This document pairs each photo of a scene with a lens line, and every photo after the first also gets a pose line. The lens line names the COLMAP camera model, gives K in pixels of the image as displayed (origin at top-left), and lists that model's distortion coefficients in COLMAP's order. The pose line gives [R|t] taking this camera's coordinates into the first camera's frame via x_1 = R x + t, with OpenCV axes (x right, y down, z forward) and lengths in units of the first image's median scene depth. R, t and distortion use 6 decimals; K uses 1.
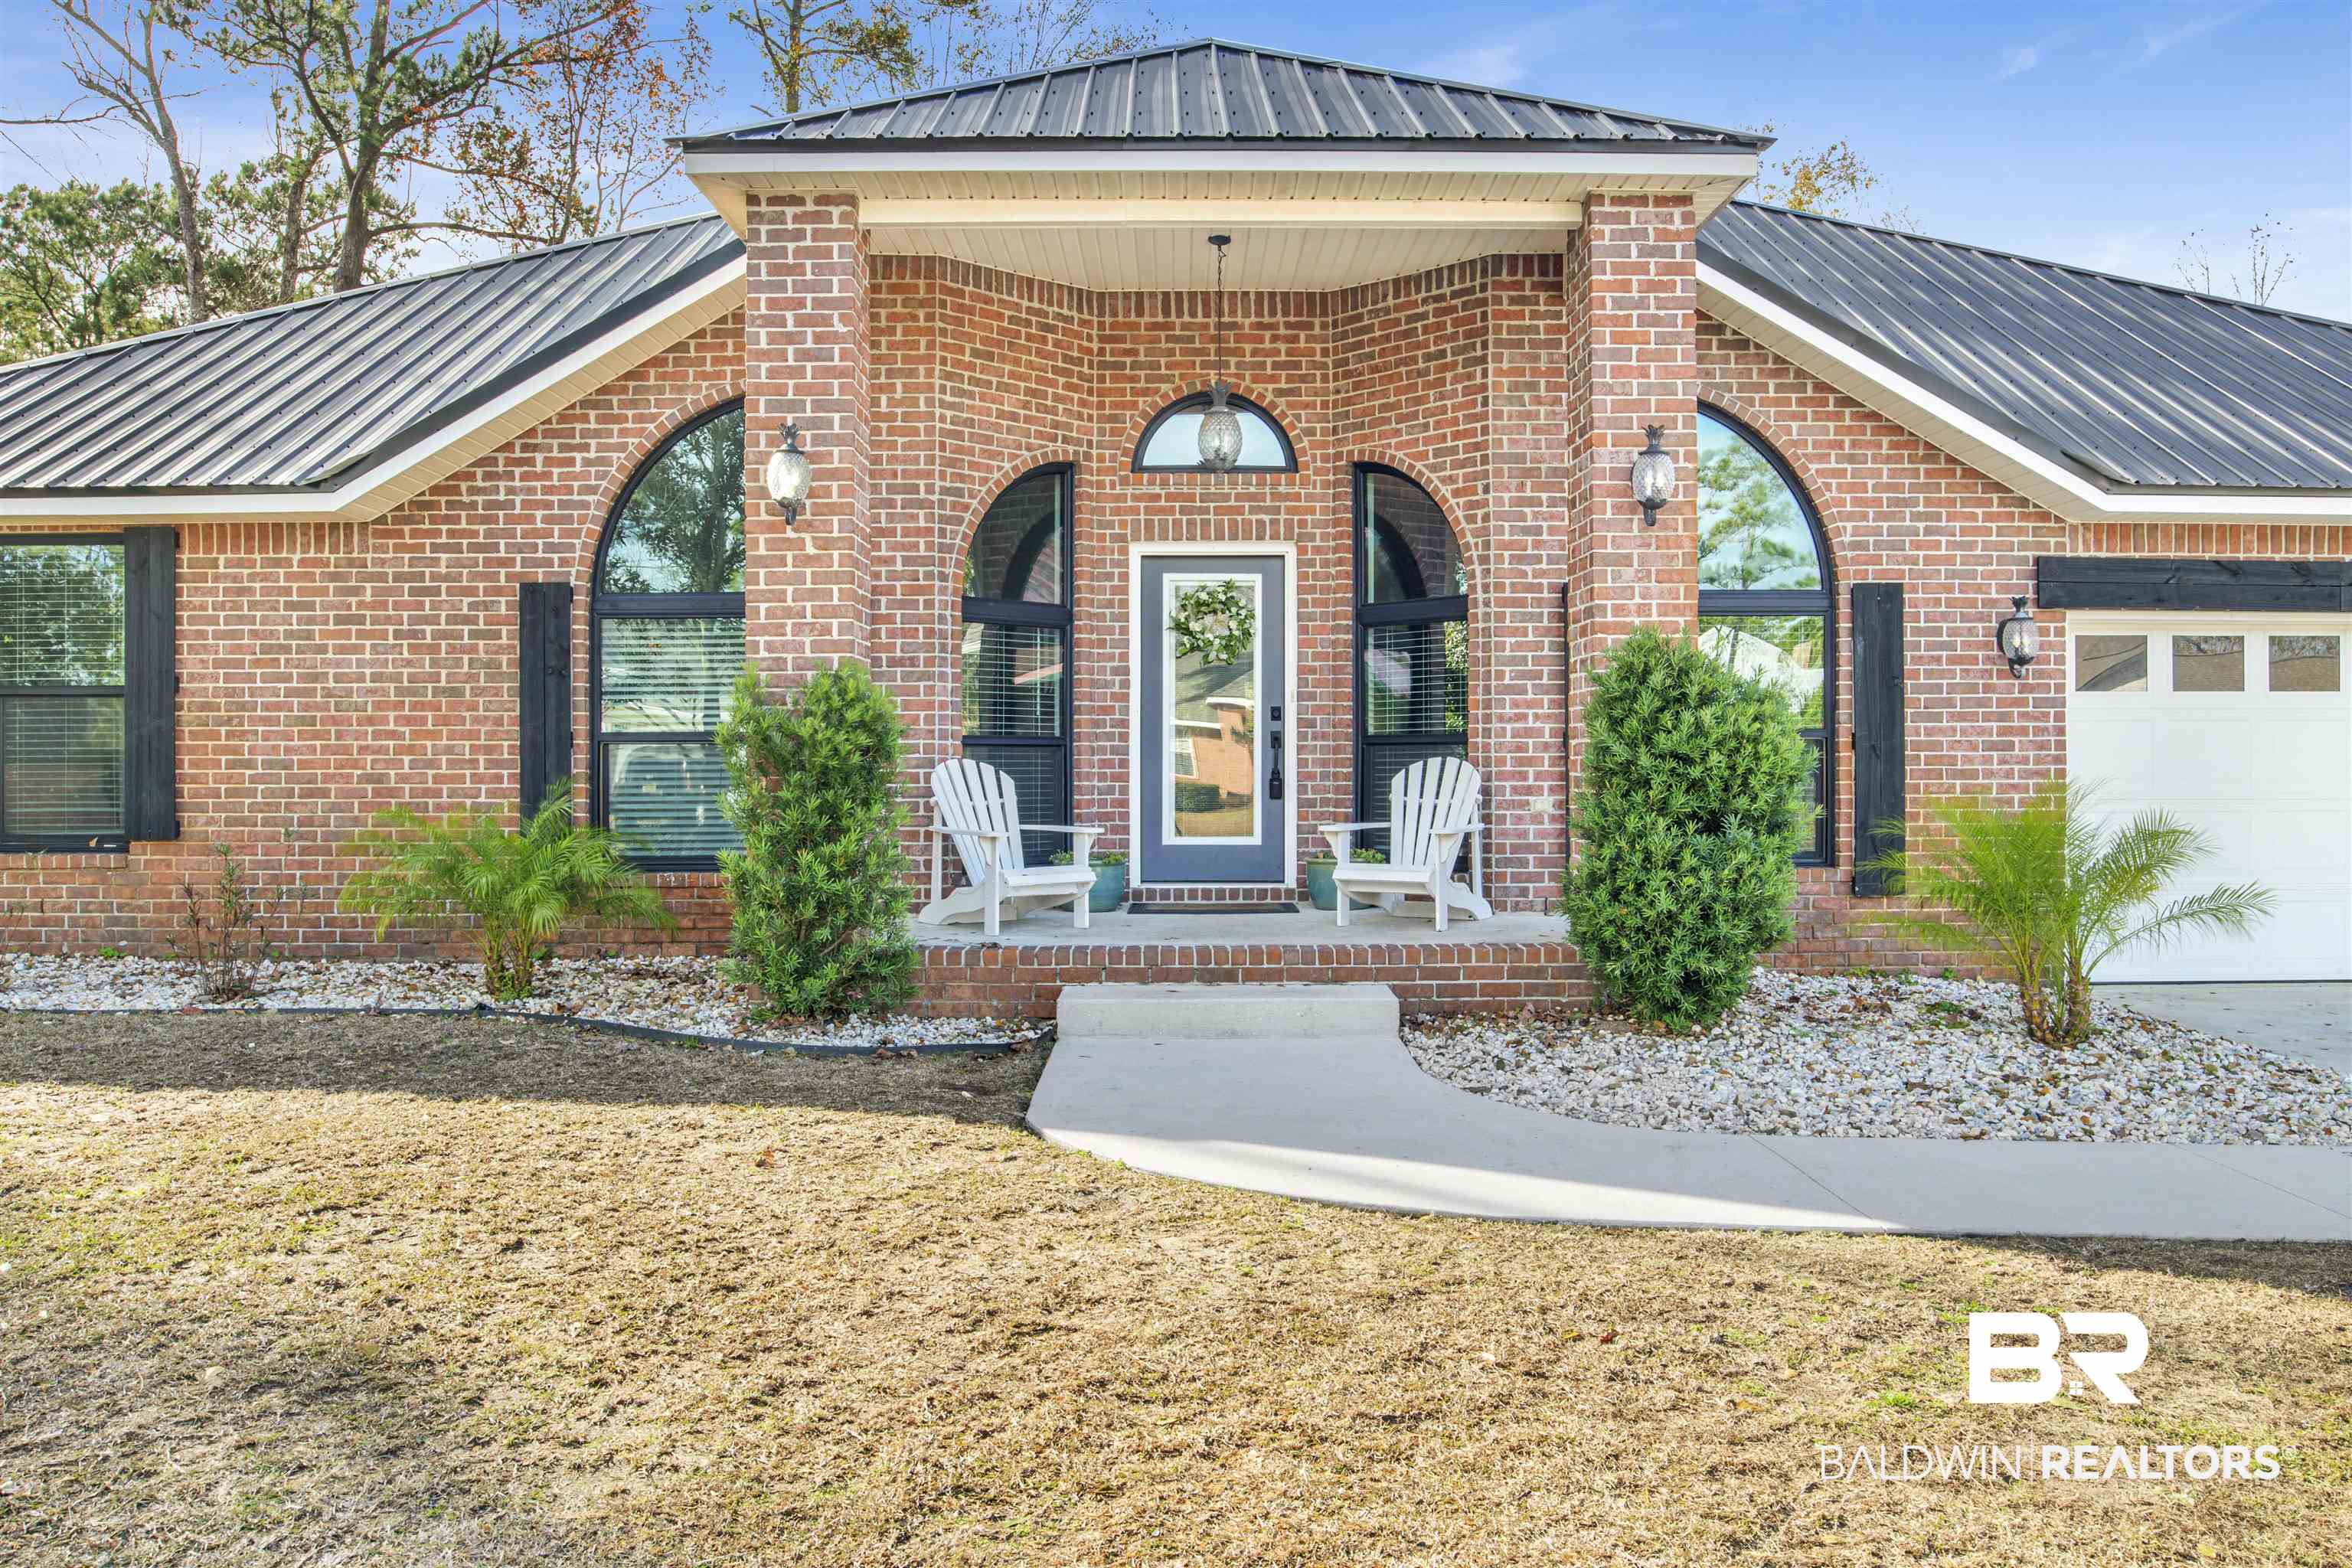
lens RADIAL K [[1754.7, 0, 1176.0], [0, 1754.7, 784.0], [0, 0, 1]] dist [-0.000338, -0.109792]
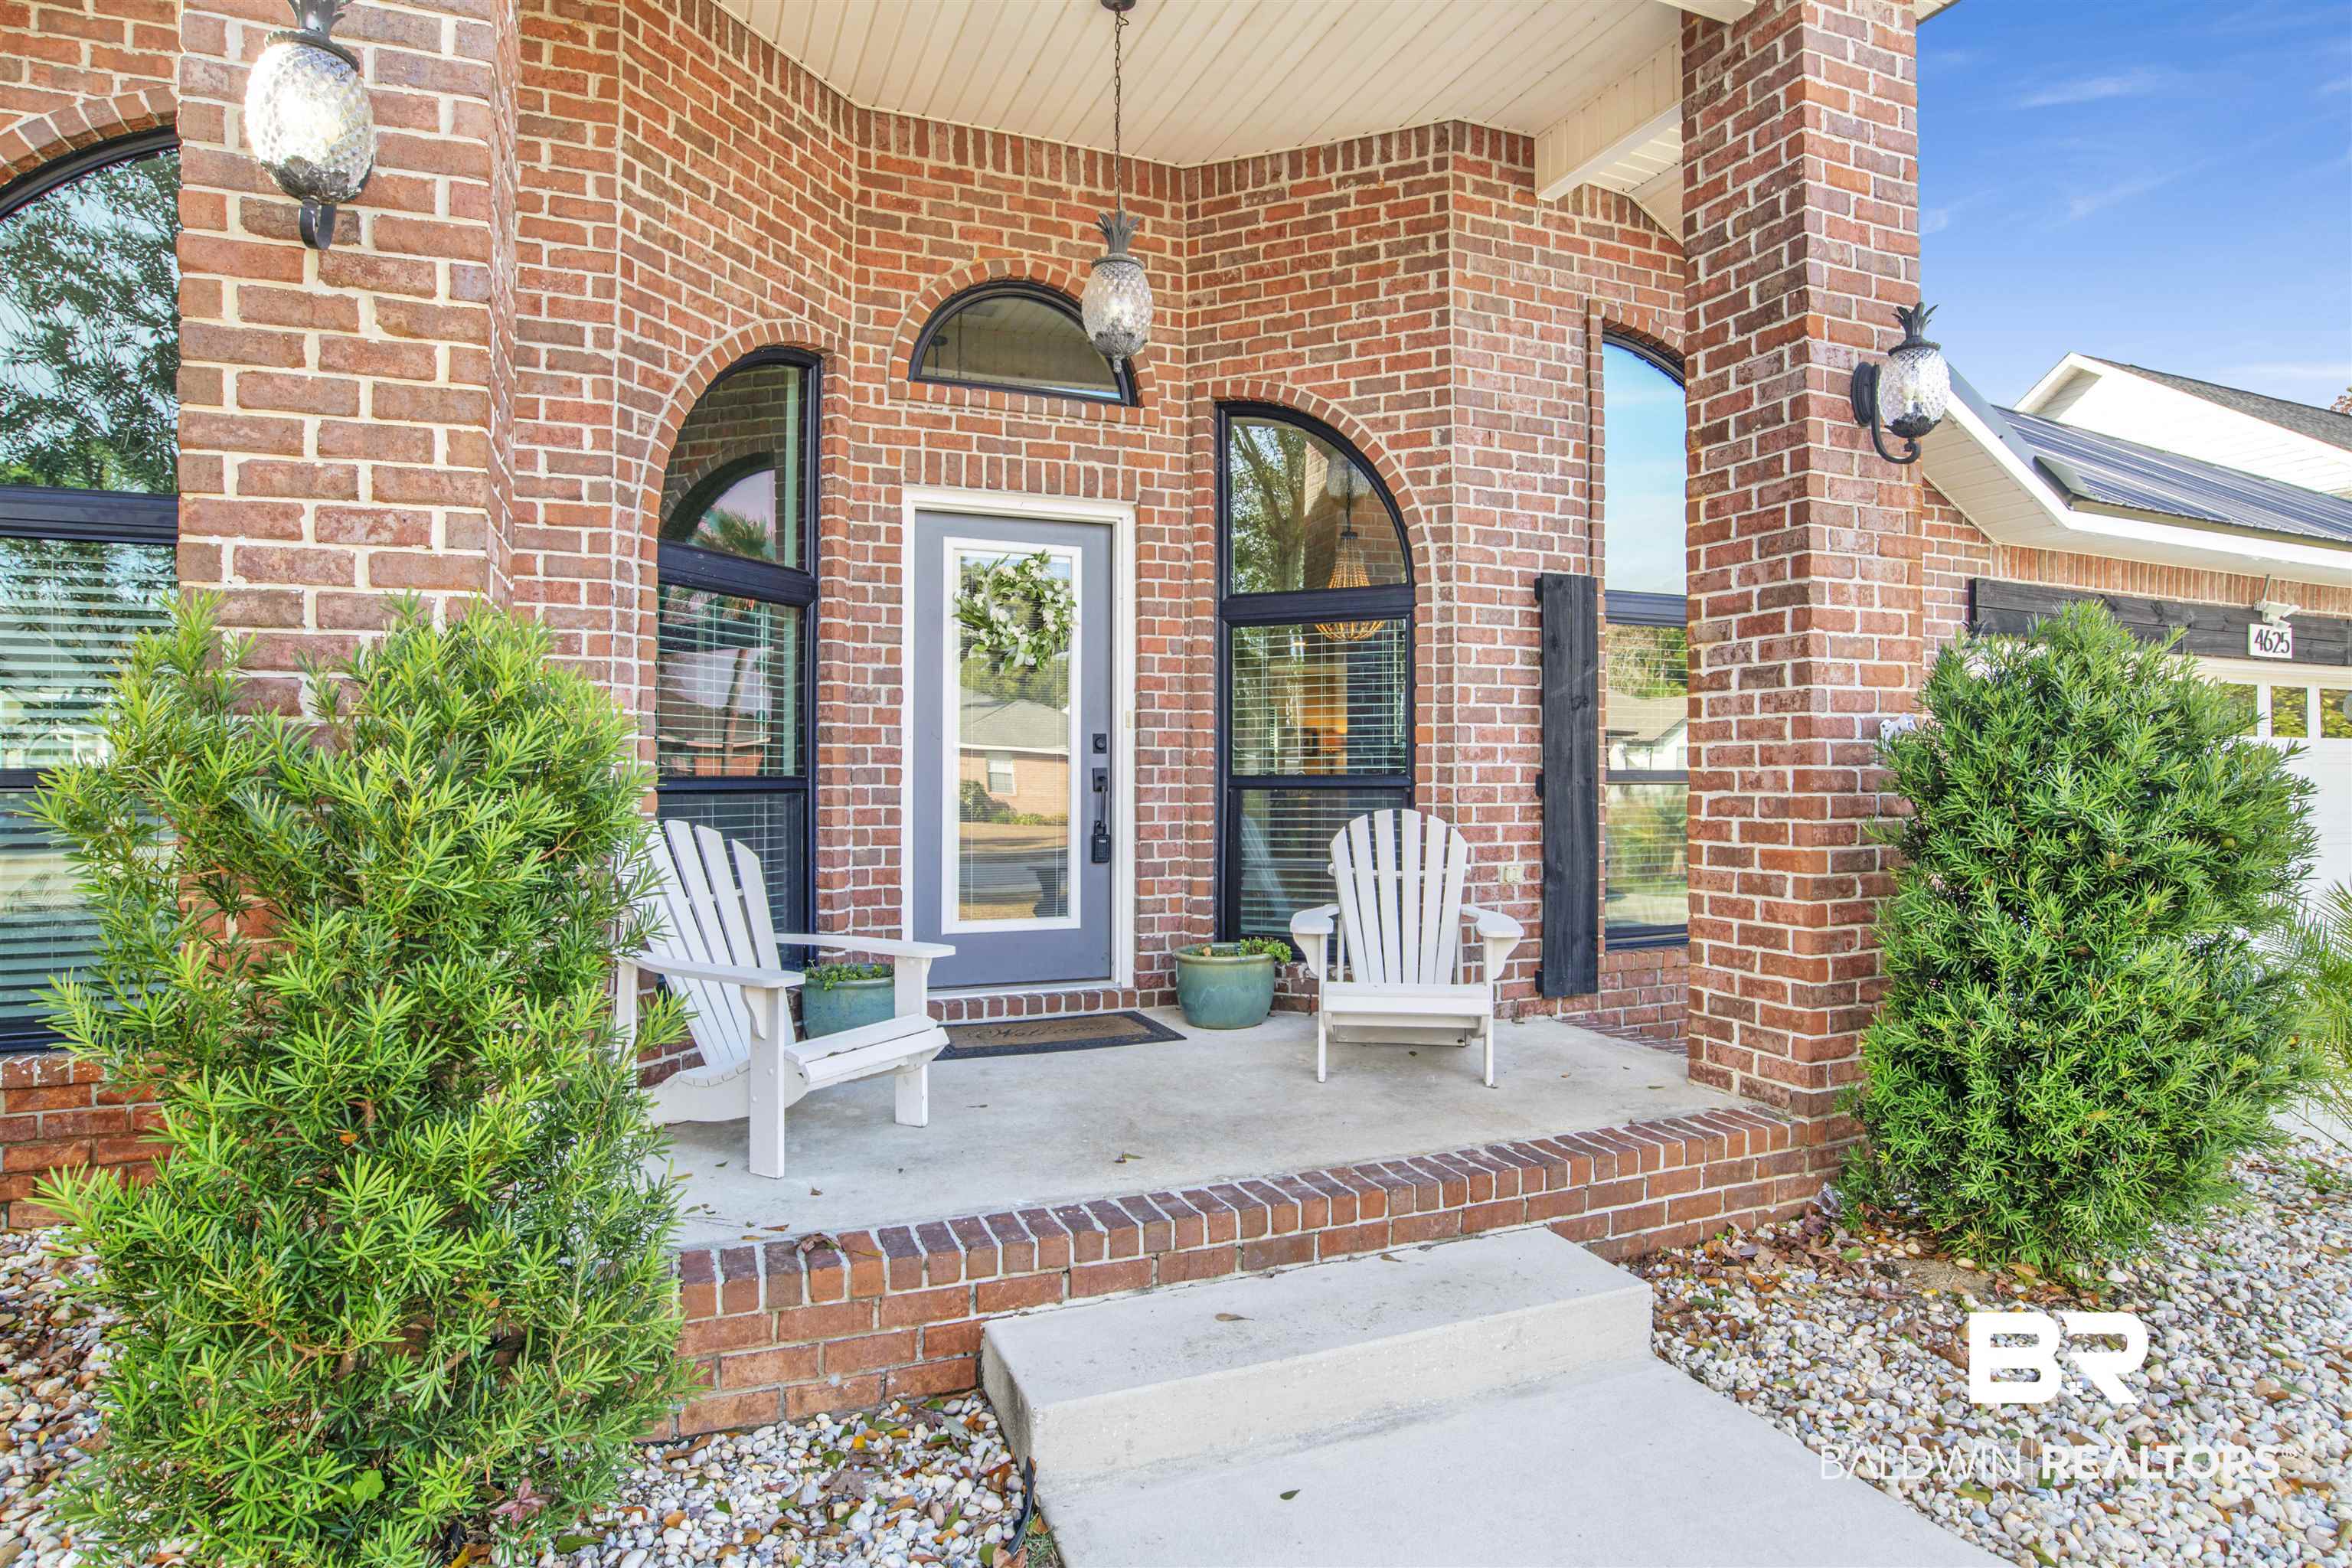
lens RADIAL K [[1283.5, 0, 1193.5], [0, 1283.5, 773.2], [0, 0, 1]] dist [-0.063541, 0.026216]
pose [[0.921895, 0.002000, 0.387434, -0.119523], [0.003291, 0.999910, -0.012994, -0.022837], [-0.387425, 0.013254, 0.921806, 0.544977]]
